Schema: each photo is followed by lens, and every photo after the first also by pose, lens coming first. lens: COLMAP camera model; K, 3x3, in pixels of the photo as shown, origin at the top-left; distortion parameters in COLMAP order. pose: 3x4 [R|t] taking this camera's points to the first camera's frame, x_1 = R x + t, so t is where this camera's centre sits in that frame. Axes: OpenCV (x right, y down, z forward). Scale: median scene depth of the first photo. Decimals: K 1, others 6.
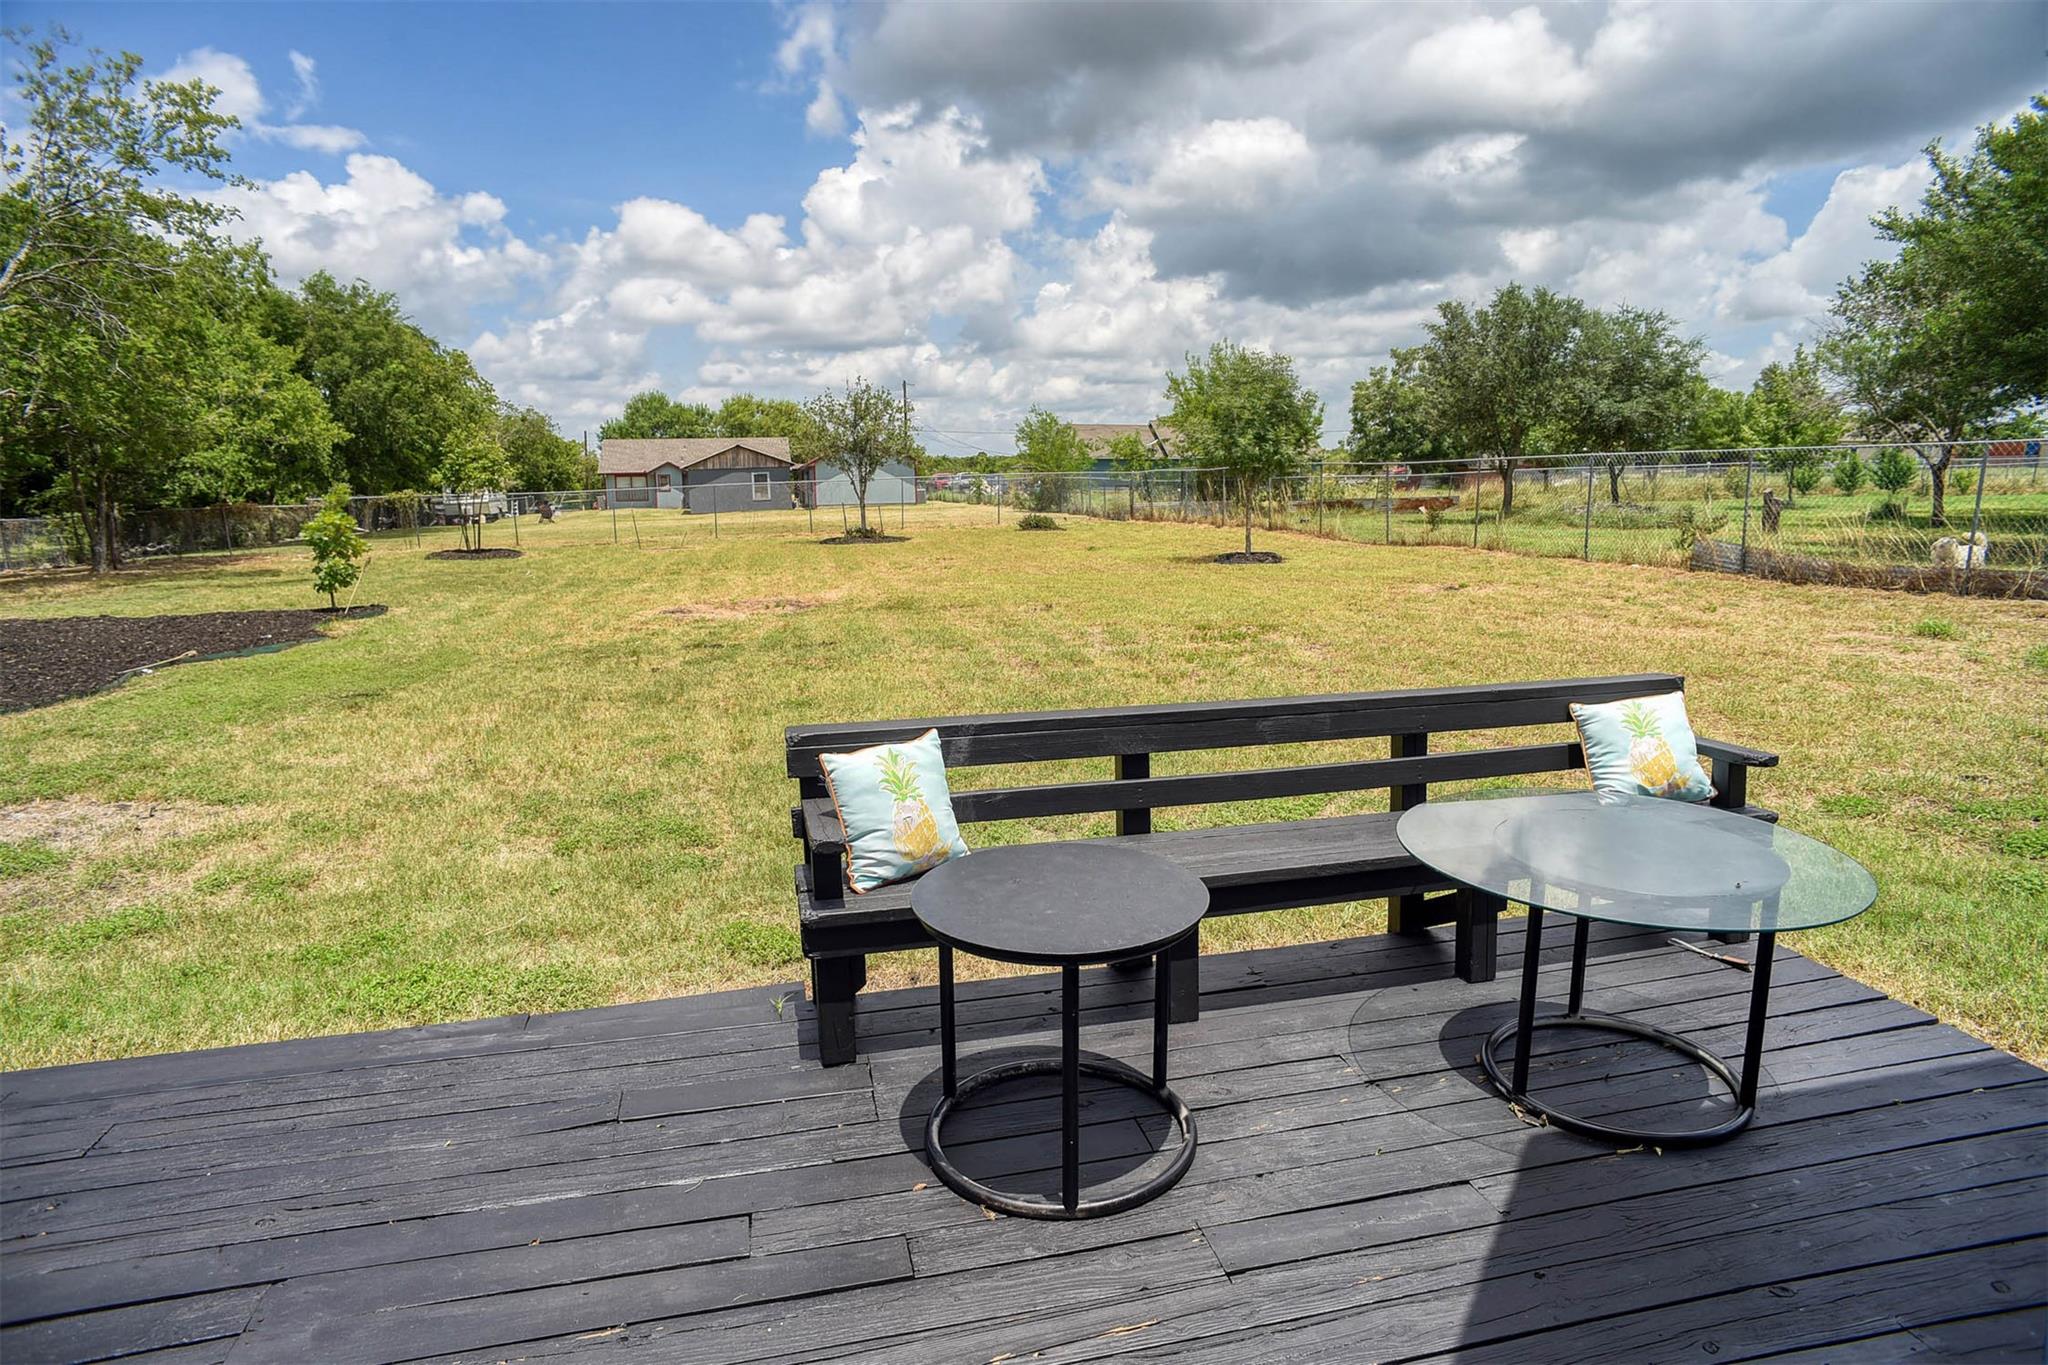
lens RADIAL K [[1175.9, 0, 1053.1], [0, 1175.9, 676.7], [0, 0, 1]] dist [-0.001022, 0.016981]
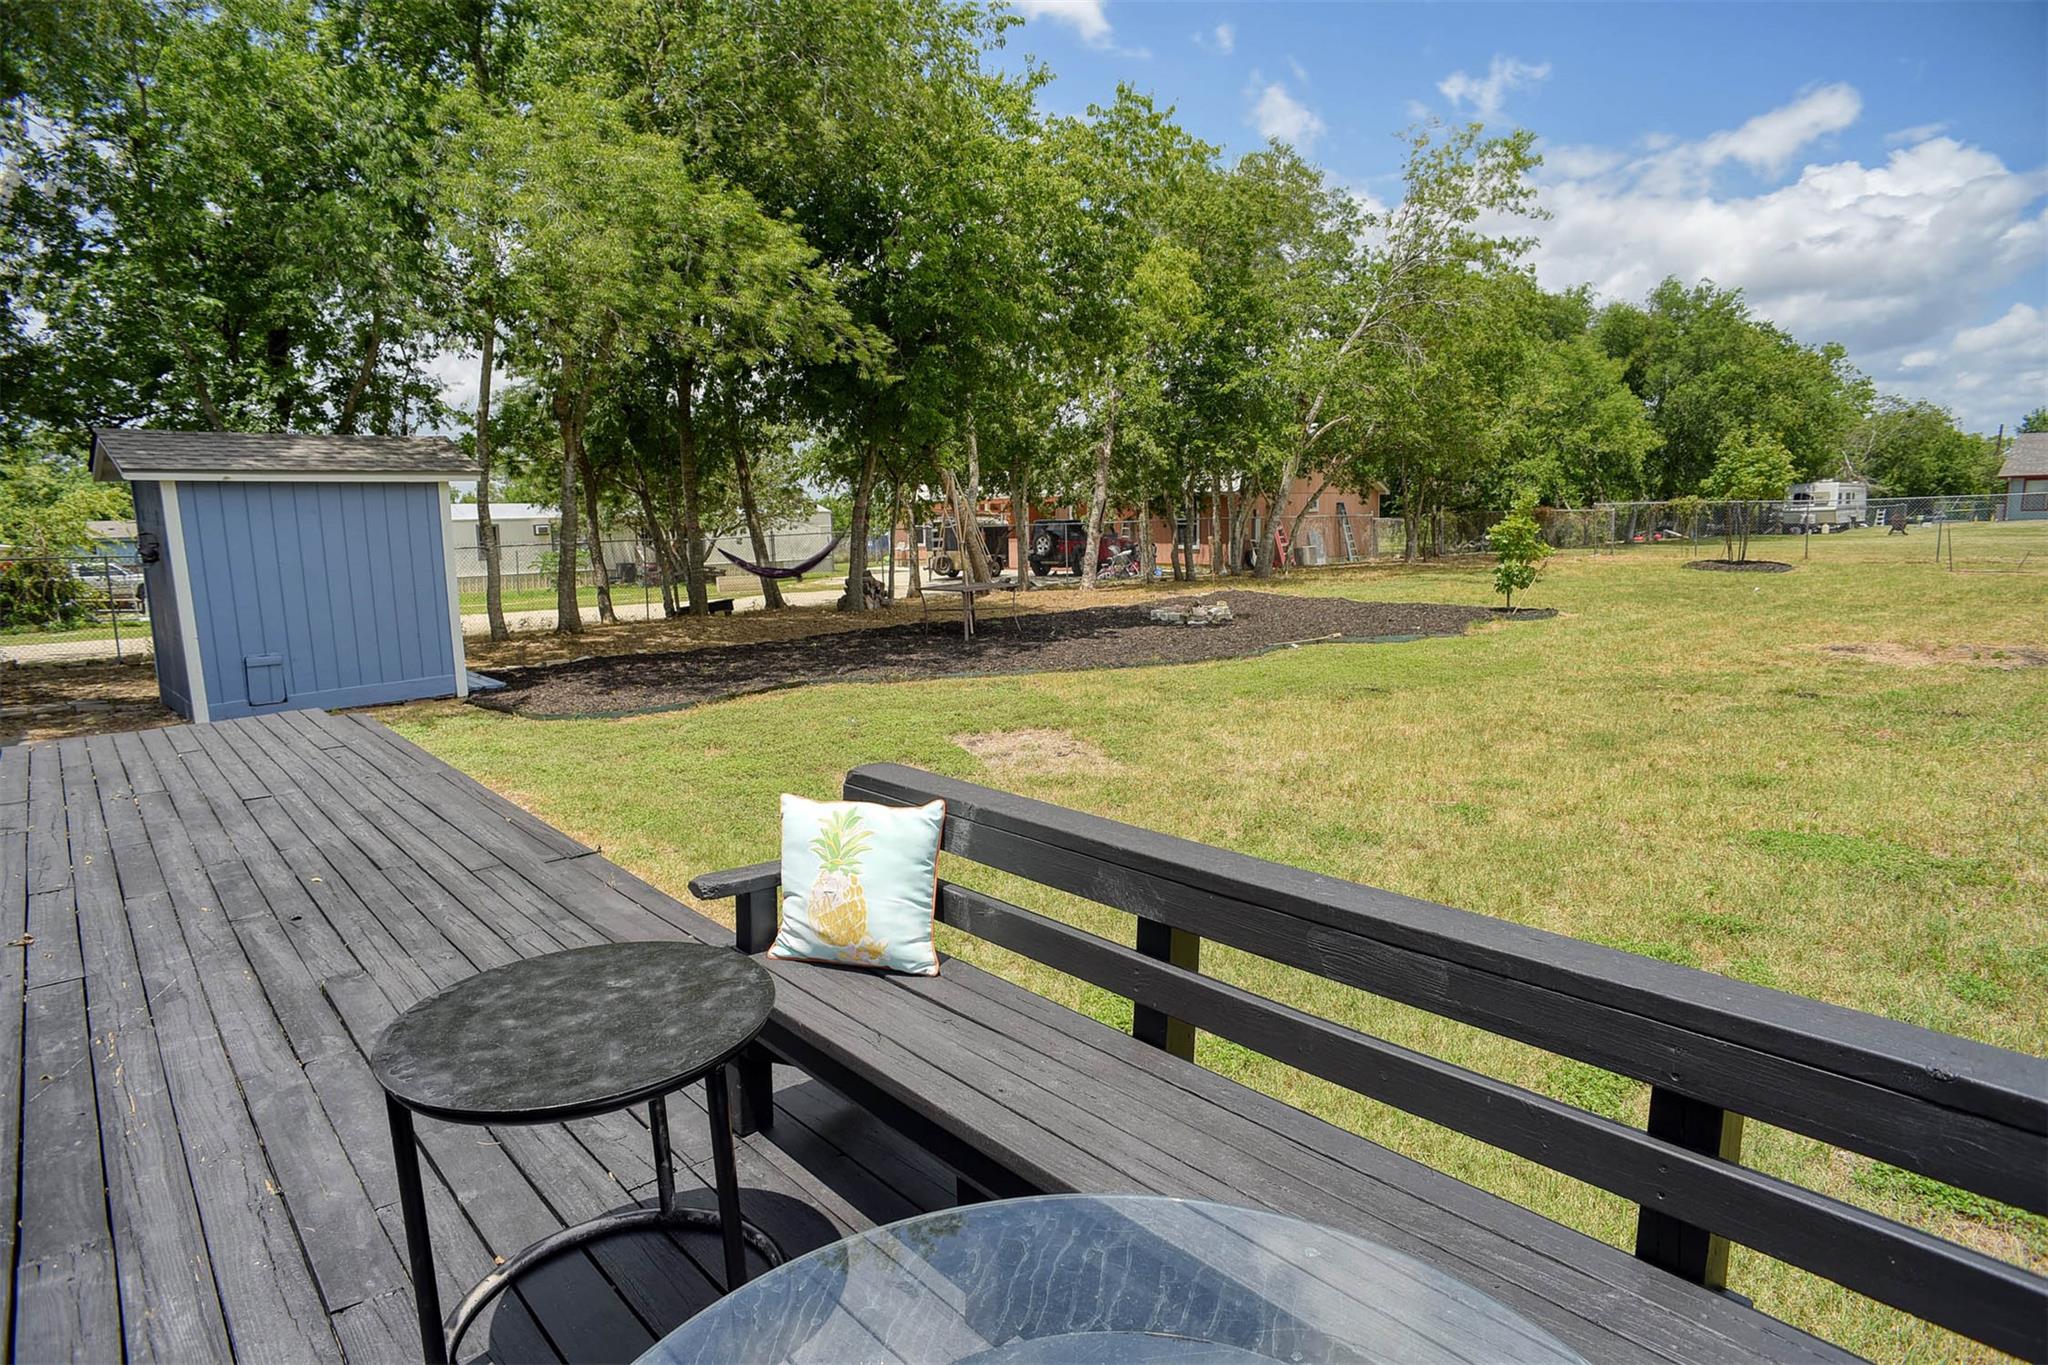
lens RADIAL K [[1175.9, 0, 1053.1], [0, 1175.9, 676.7], [0, 0, 1]] dist [-0.001022, 0.016981]
pose [[0.449207, 0.145018, -0.881580, 0.090235], [-0.148863, 0.985094, 0.086193, -0.017305], [0.880939, 0.092516, 0.464099, 0.100836]]
